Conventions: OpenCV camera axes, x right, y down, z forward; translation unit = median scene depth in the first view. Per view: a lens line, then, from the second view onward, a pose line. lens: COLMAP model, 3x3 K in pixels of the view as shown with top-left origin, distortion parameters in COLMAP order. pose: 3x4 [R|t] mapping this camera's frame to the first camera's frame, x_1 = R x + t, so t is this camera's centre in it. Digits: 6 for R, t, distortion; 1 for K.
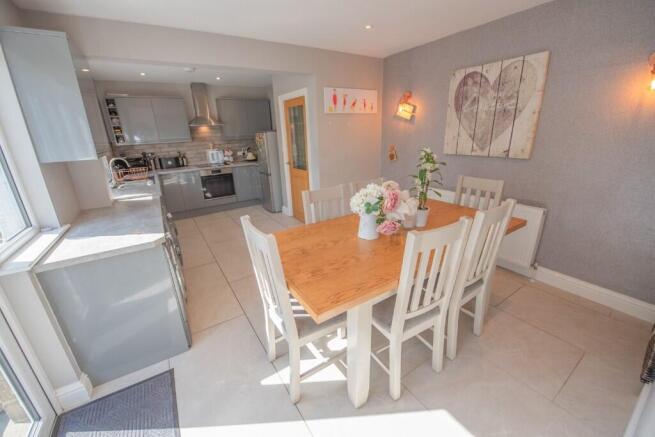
lens RADIAL K [[259.0, 0, 327.5], [0, 259.0, 218.5], [0, 0, 1]] dist [-0.014253, -0.000160]
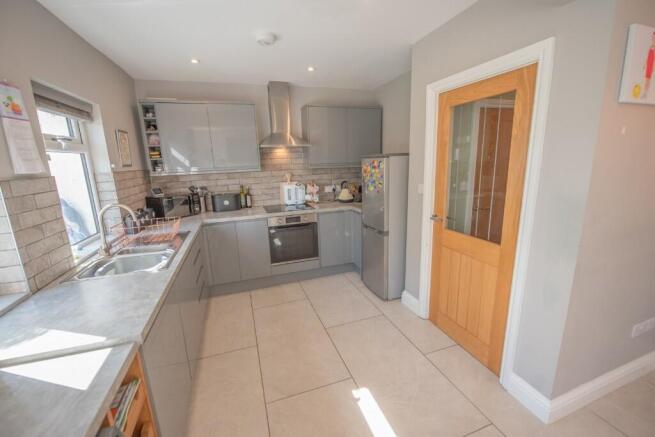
lens RADIAL K [[272.1, 0, 327.5], [0, 272.1, 218.5], [0, 0, 1]] dist [-0.000795, -0.000037]
pose [[0.968777, 0.054098, -0.241959, -0.195009], [-0.079263, 0.992268, -0.095503, -0.128650], [0.234922, 0.111700, 0.965575, 0.395044]]
